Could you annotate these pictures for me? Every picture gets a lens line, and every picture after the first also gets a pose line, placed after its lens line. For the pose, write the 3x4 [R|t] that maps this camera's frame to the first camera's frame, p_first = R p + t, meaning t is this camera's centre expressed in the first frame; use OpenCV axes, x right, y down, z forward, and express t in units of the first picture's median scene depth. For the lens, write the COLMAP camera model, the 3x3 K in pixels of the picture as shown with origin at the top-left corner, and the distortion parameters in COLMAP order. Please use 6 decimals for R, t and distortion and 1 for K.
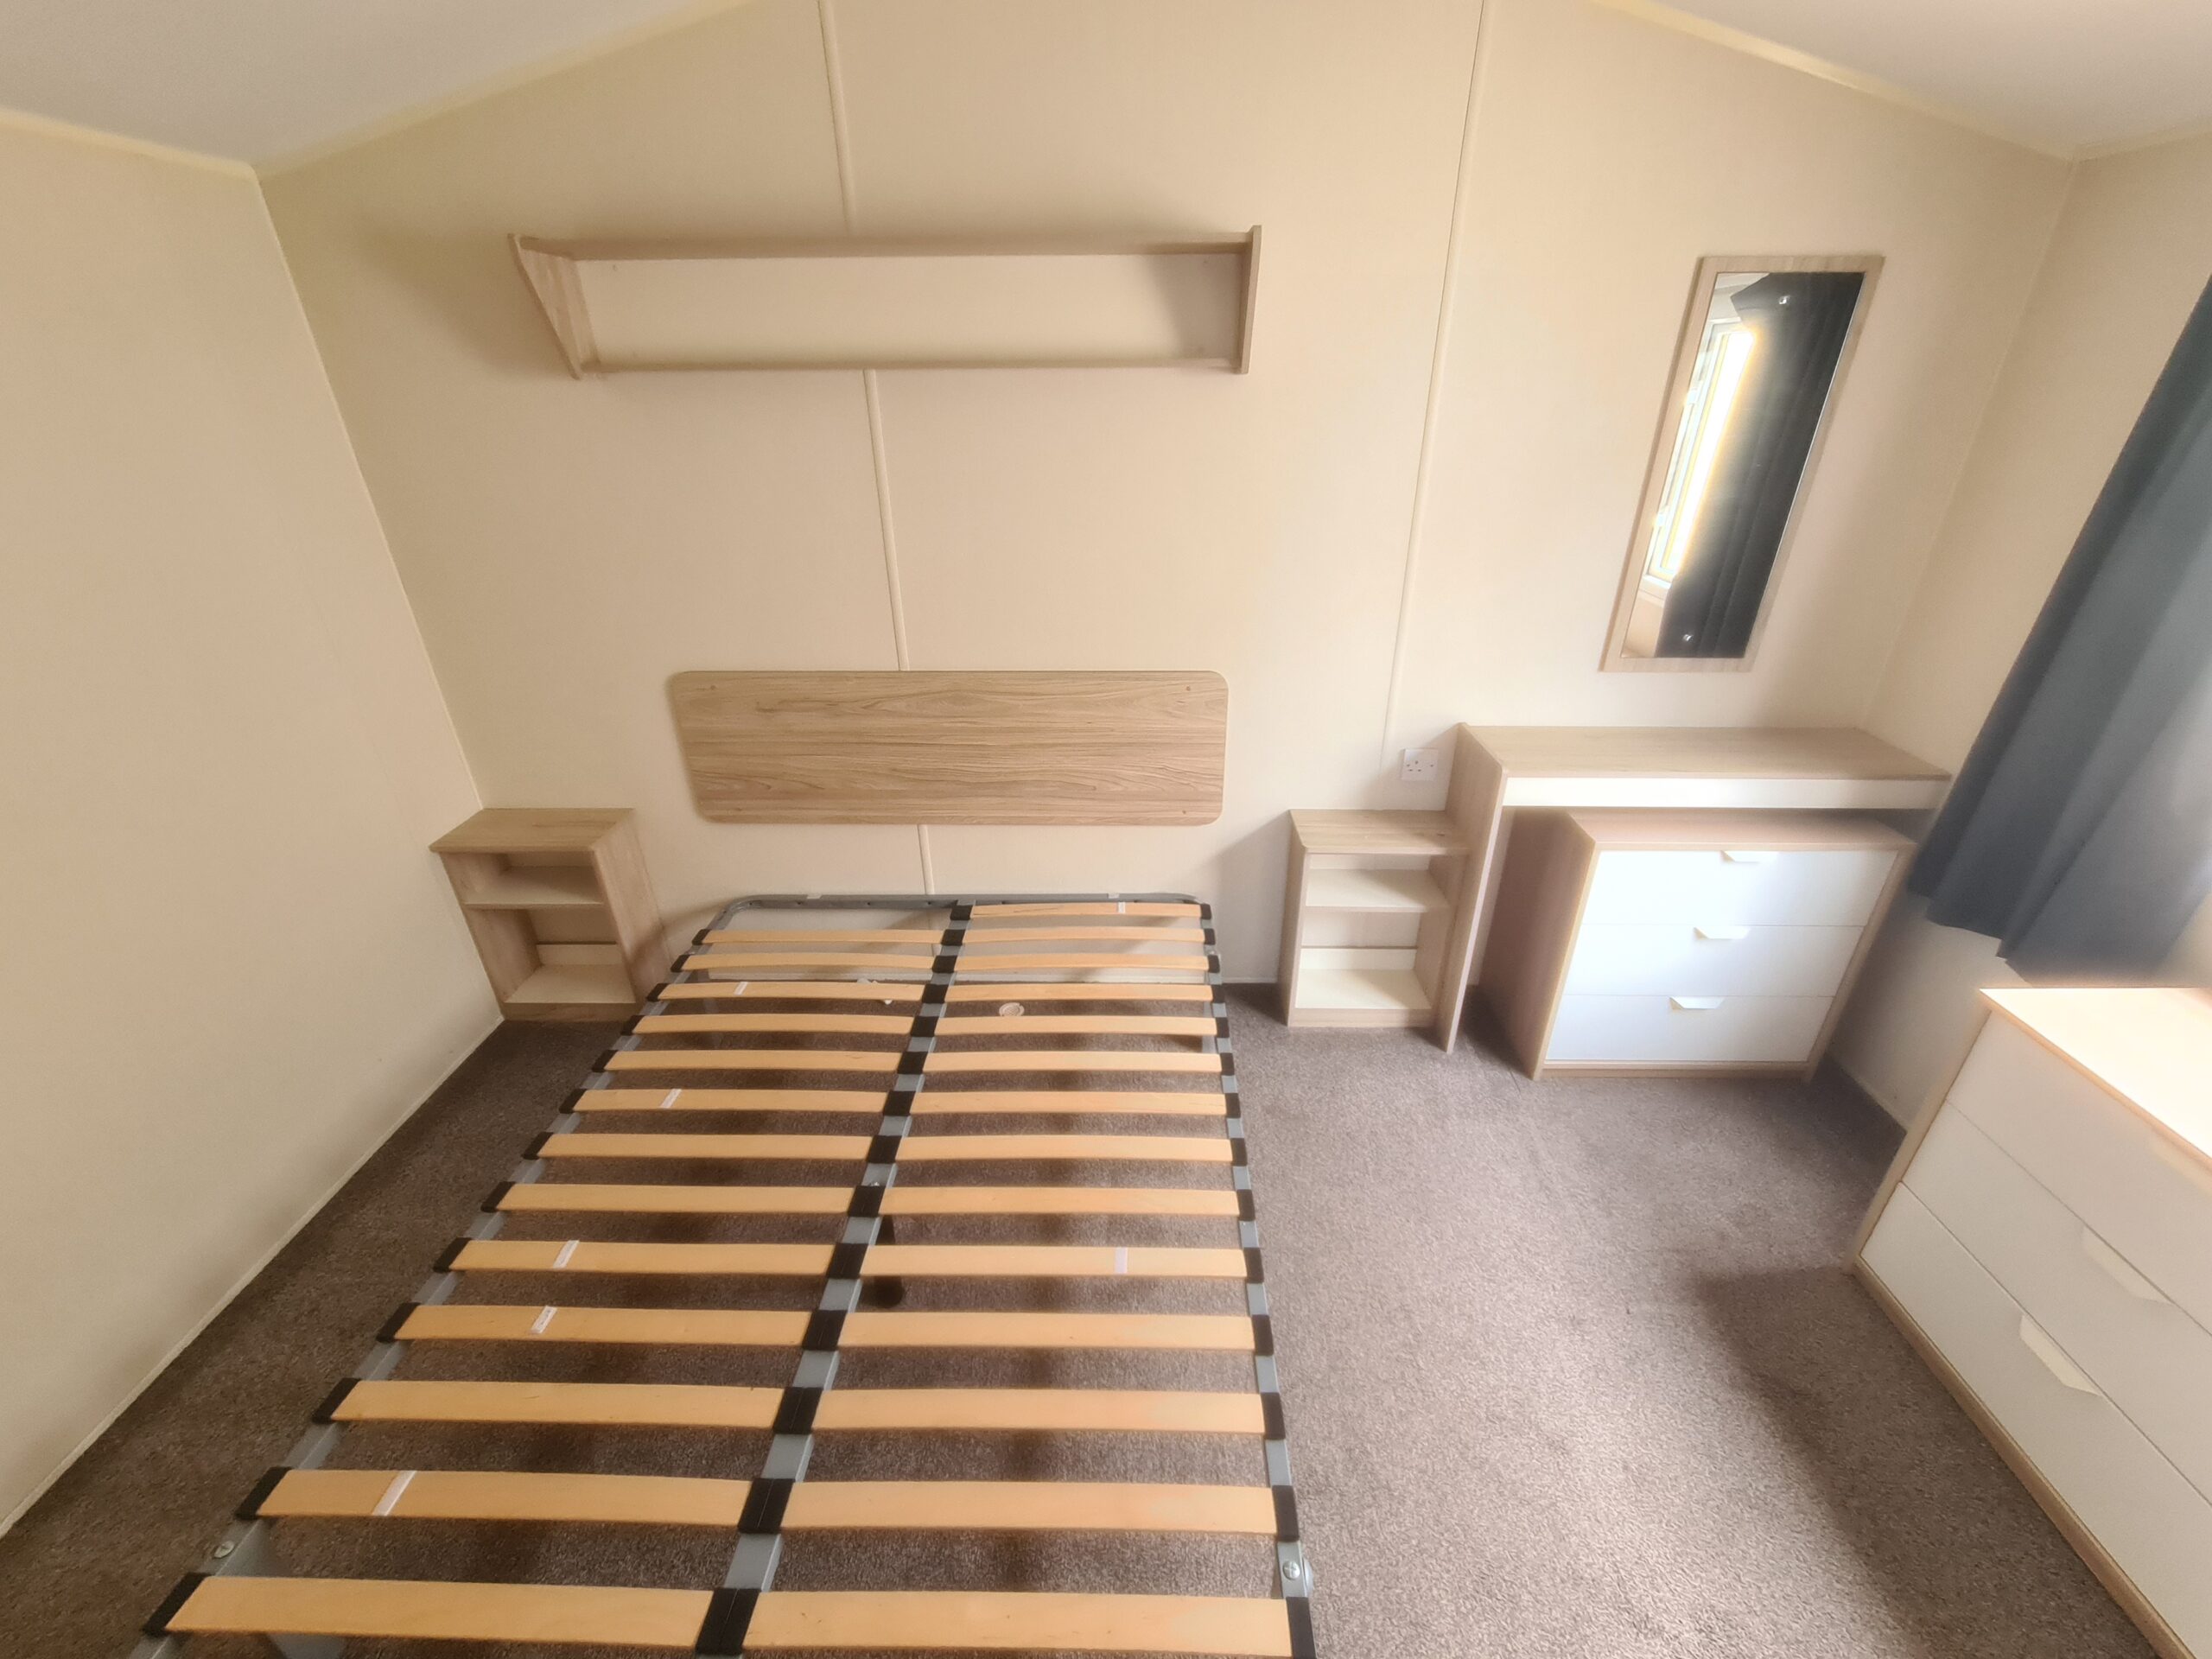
lens RADIAL K [[903.3, 0, 1109.8], [0, 903.3, 830.5], [0, 0, 1]] dist [0.001190, 0.000146]
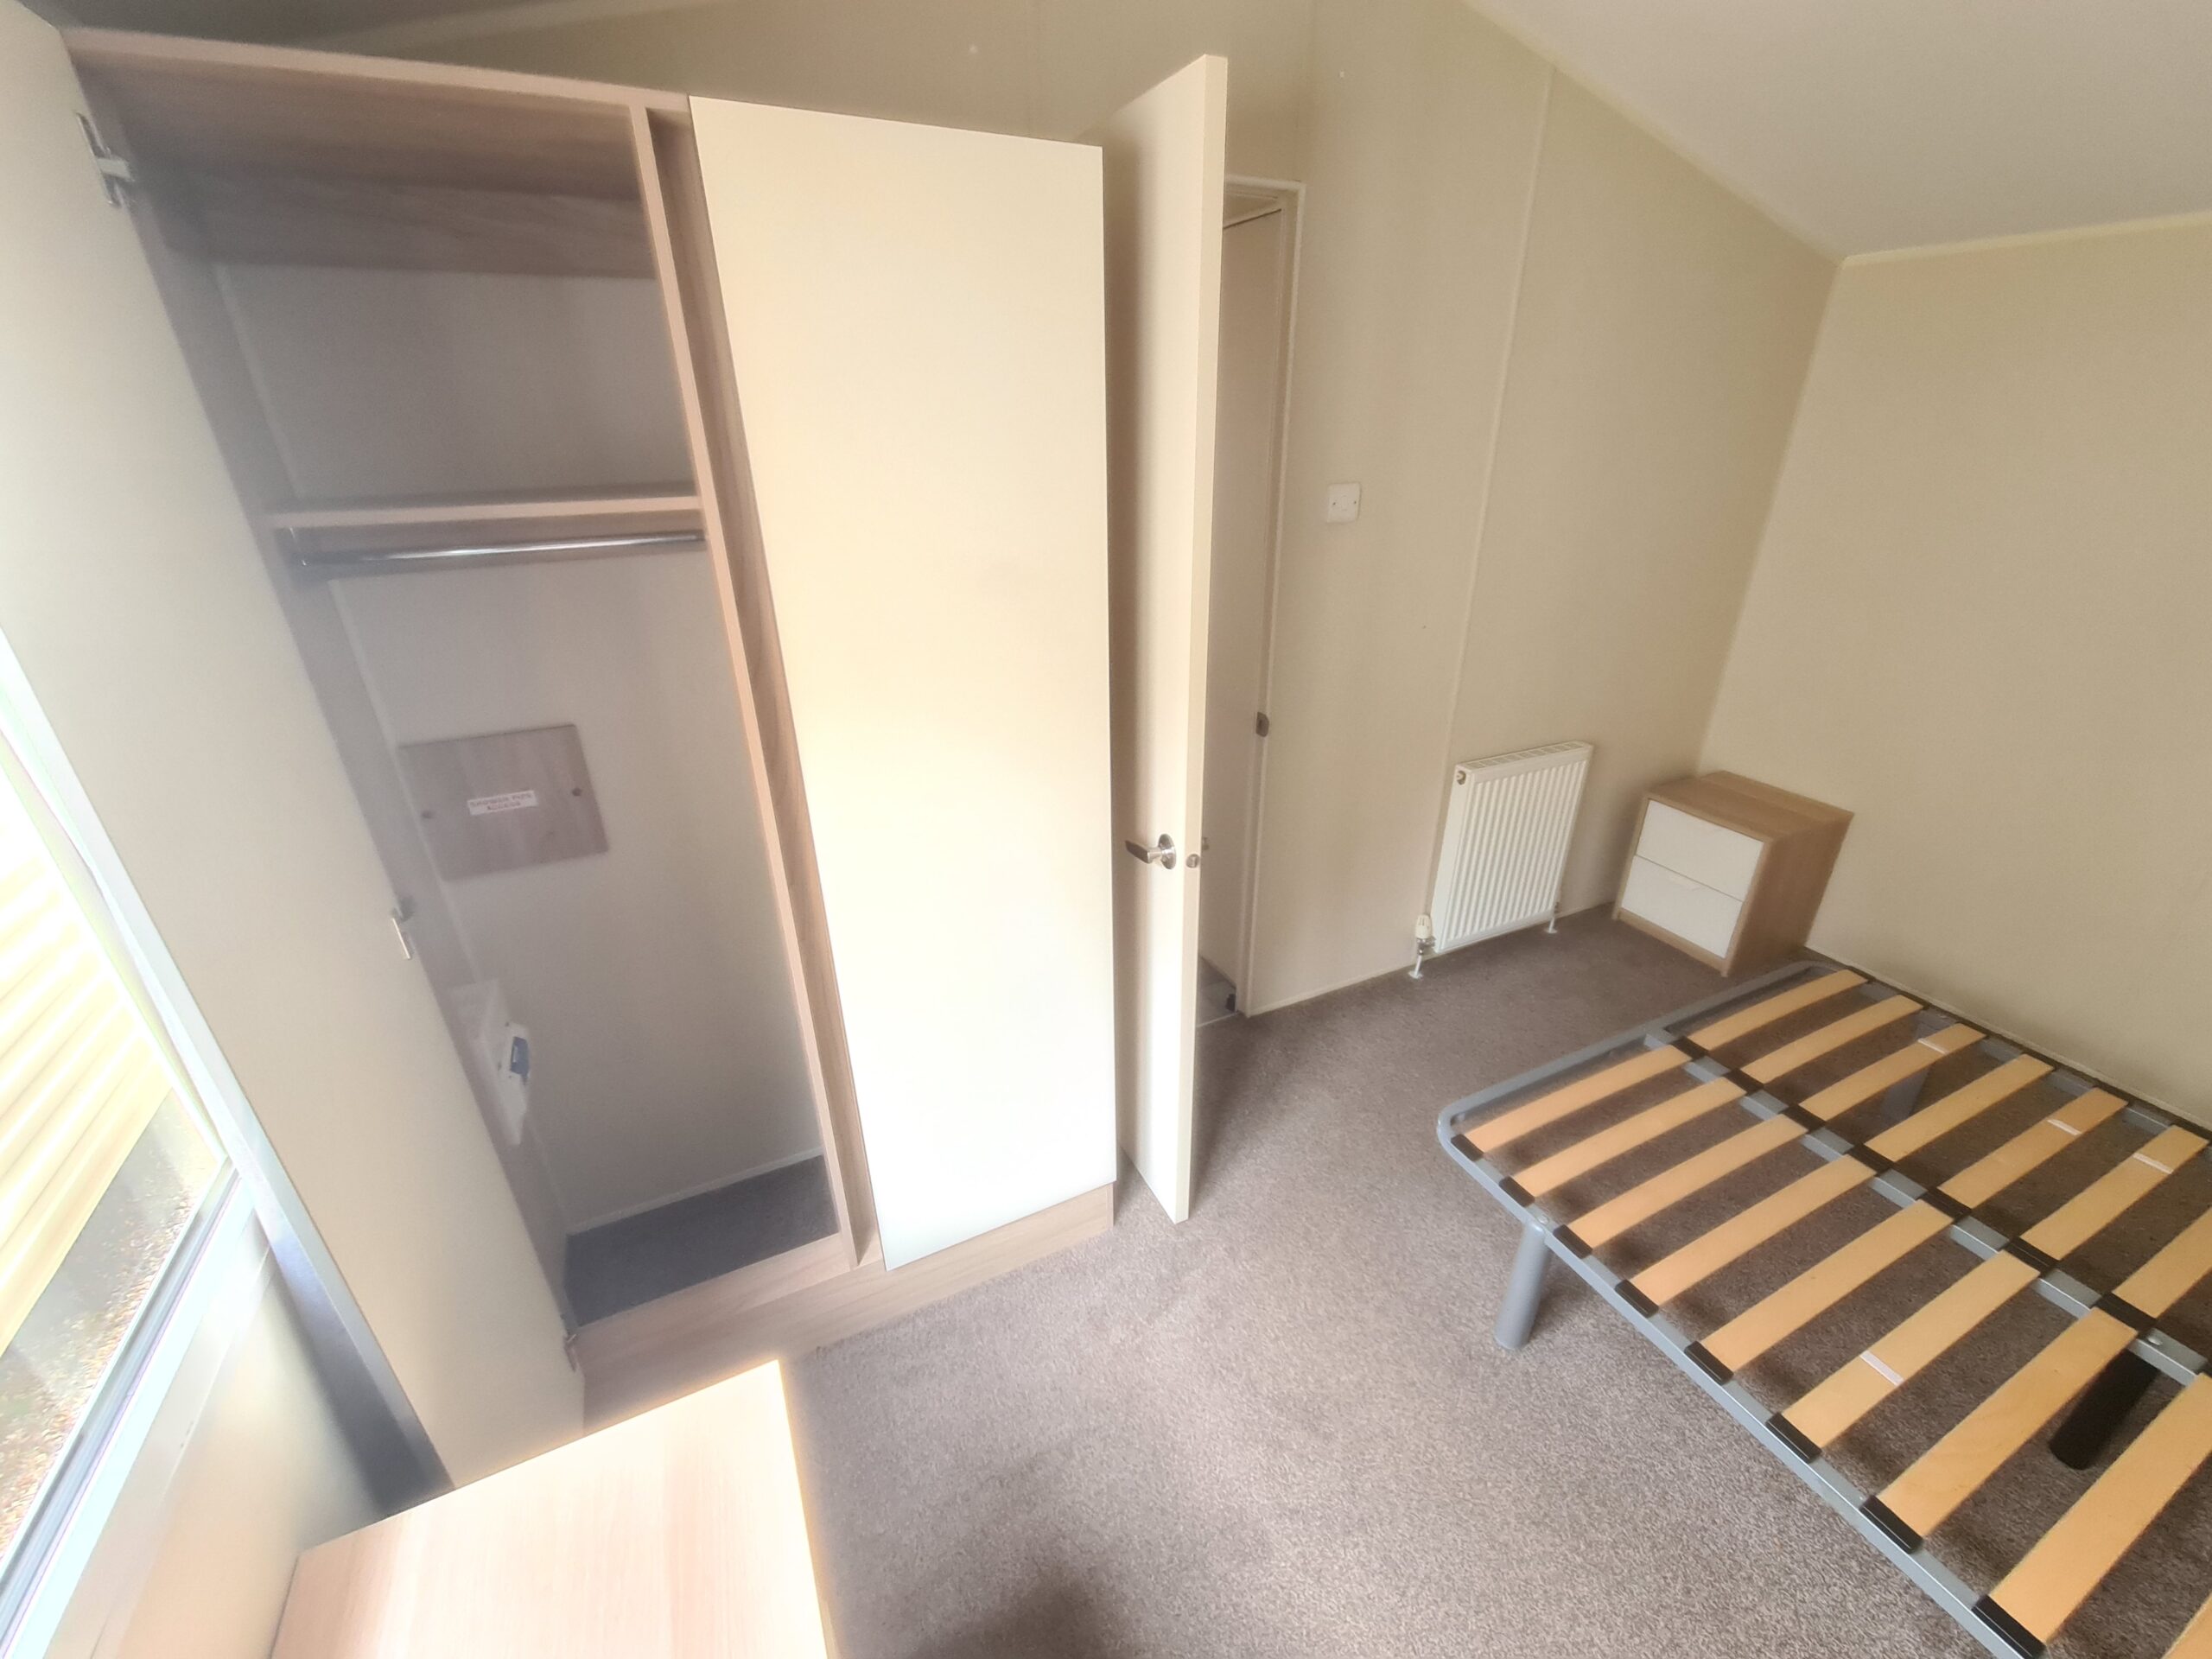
lens RADIAL K [[903.3, 0, 1109.0], [0, 903.3, 828.9], [0, 0, 1]] dist [0.001190, 0.000146]
pose [[-0.891049, 0.204945, -0.405006, 1.012430], [-0.193362, 0.635871, 0.747181, -0.413470], [0.410663, 0.744087, -0.526964, 0.805636]]
